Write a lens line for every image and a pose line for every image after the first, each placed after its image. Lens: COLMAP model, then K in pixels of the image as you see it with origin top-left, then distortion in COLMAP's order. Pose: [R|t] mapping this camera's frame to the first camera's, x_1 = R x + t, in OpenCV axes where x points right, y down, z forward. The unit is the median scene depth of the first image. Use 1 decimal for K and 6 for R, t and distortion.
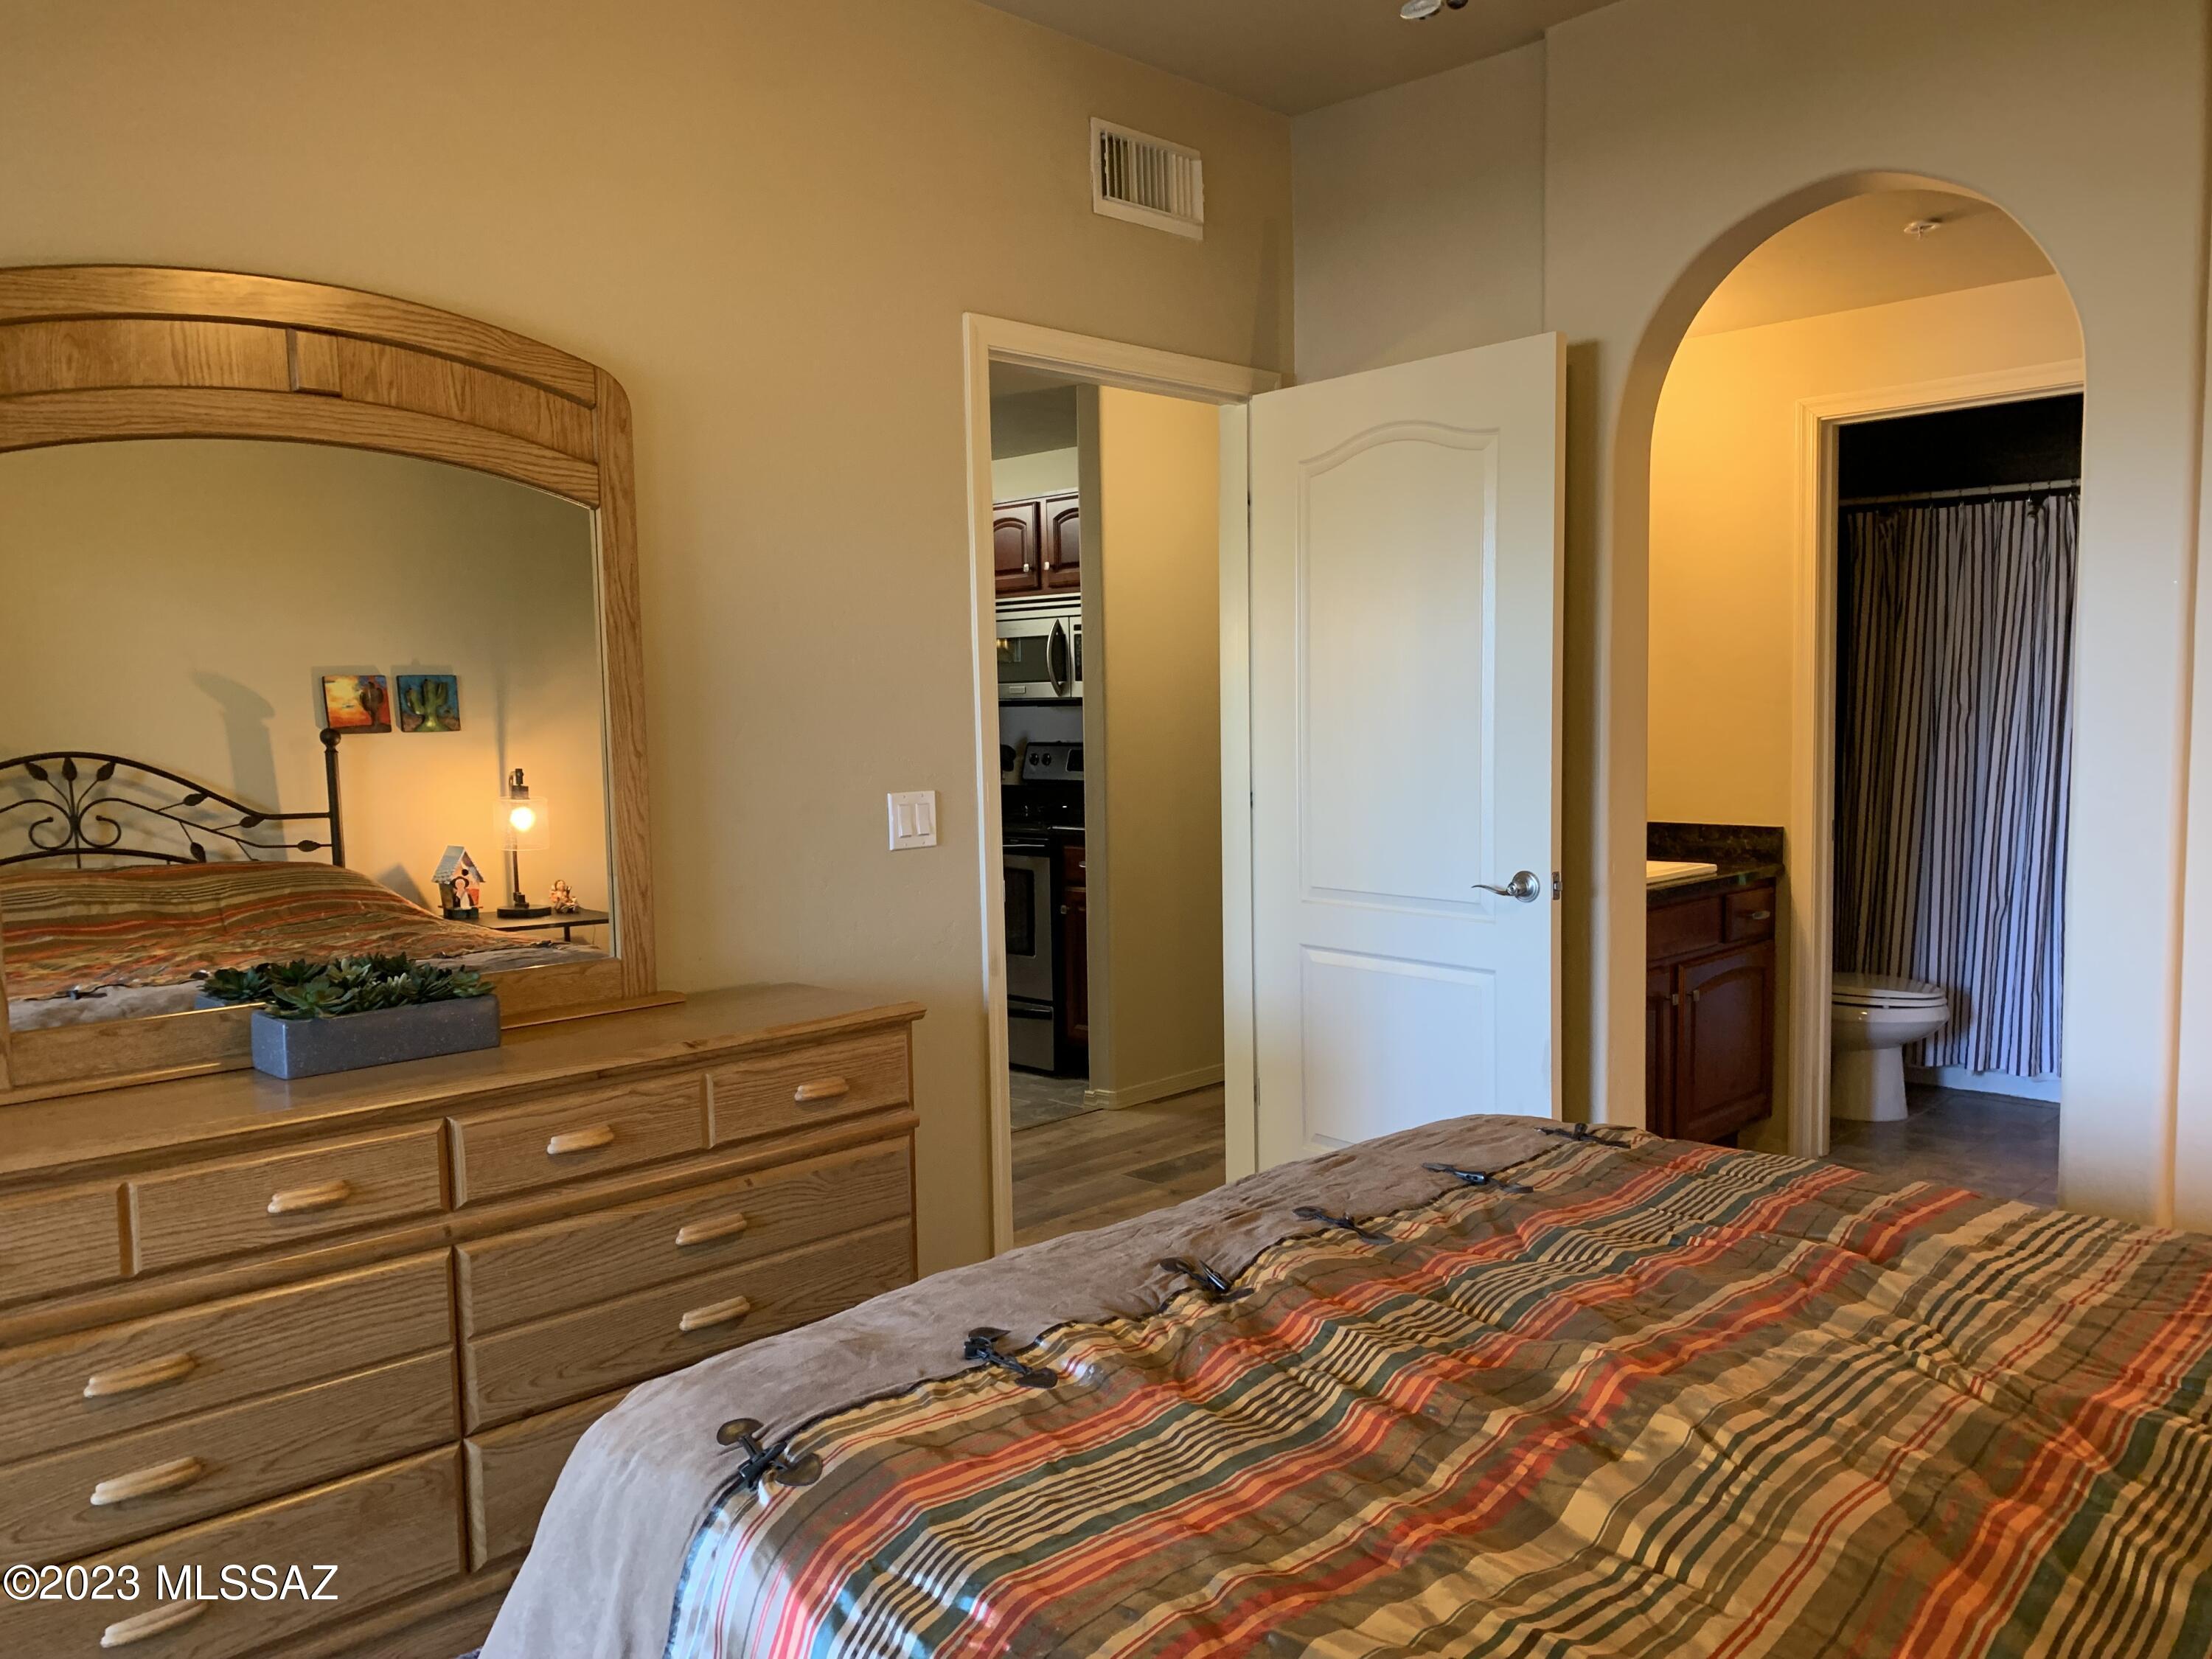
lens RADIAL K [[1708.2, 0, 1094.6], [0, 1708.2, 839.7], [0, 0, 1]] dist [0.080255, -0.073659]
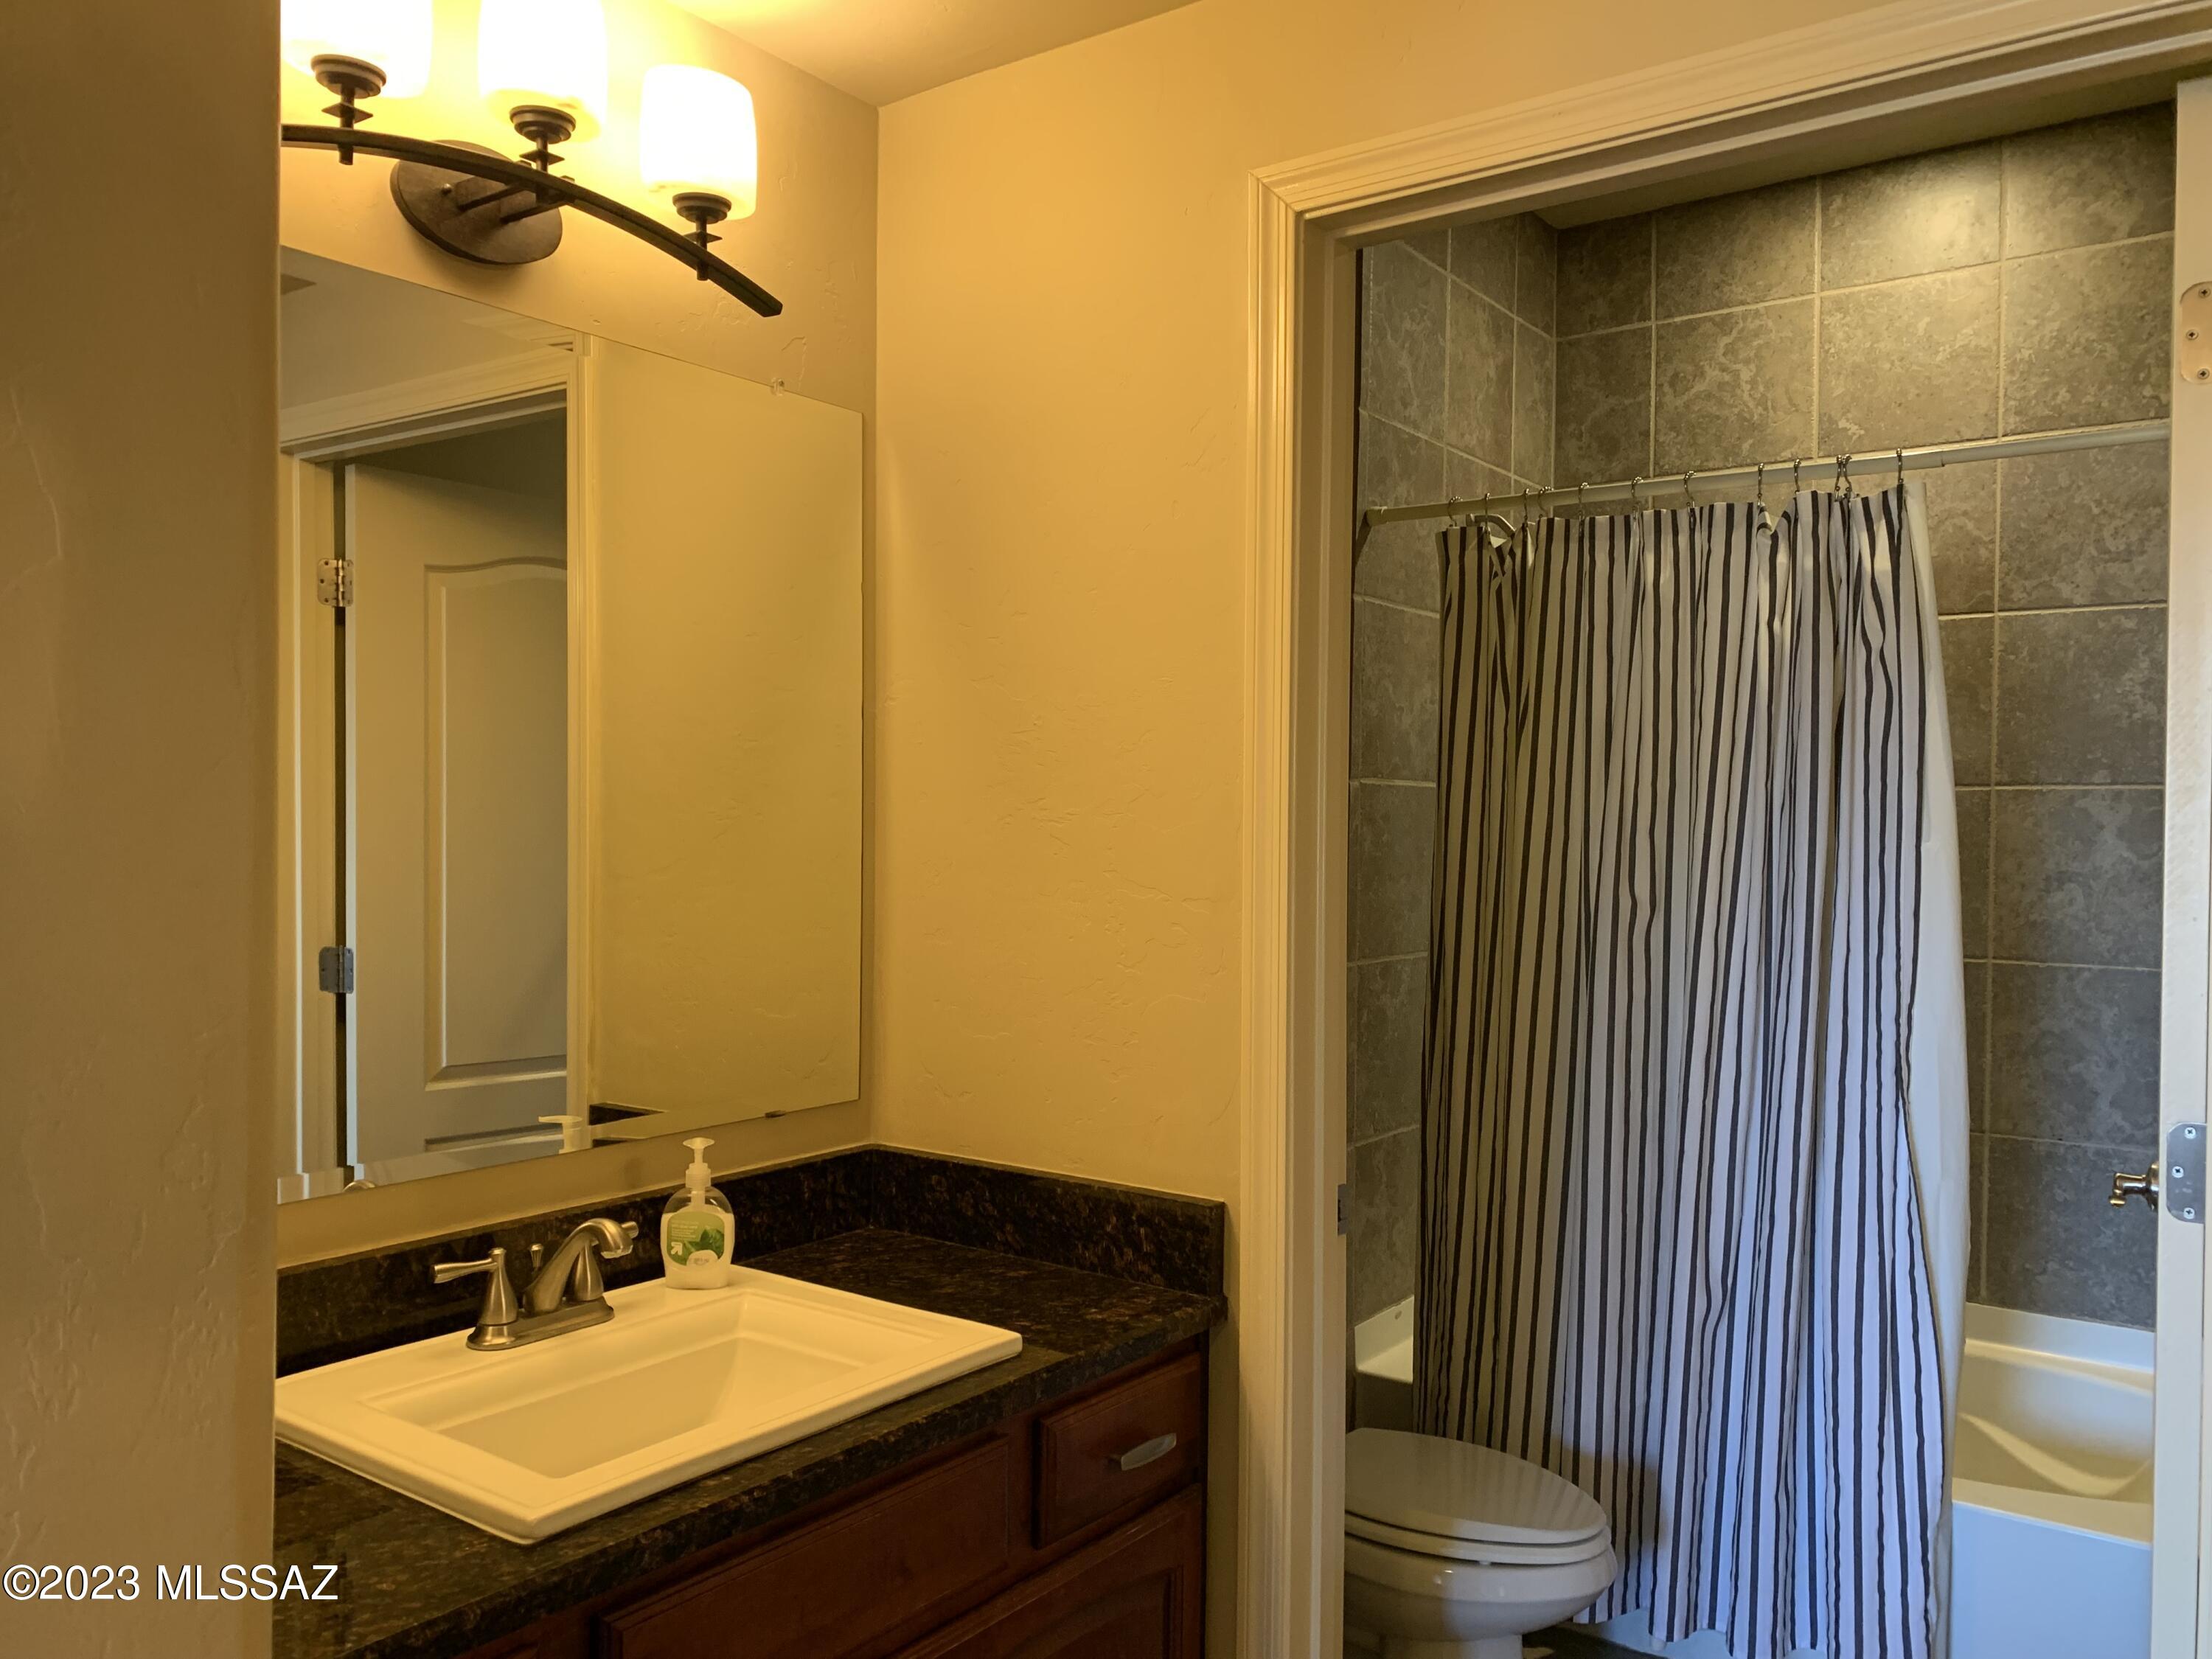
lens RADIAL K [[1708.2, 0, 1105.2], [0, 1708.2, 832.3], [0, 0, 1]] dist [0.080255, -0.073659]
pose [[0.988489, 0.032076, 0.147851, 0.279964], [-0.021620, 0.997185, -0.071794, -0.059577], [-0.149737, 0.067771, 0.986400, 0.543609]]
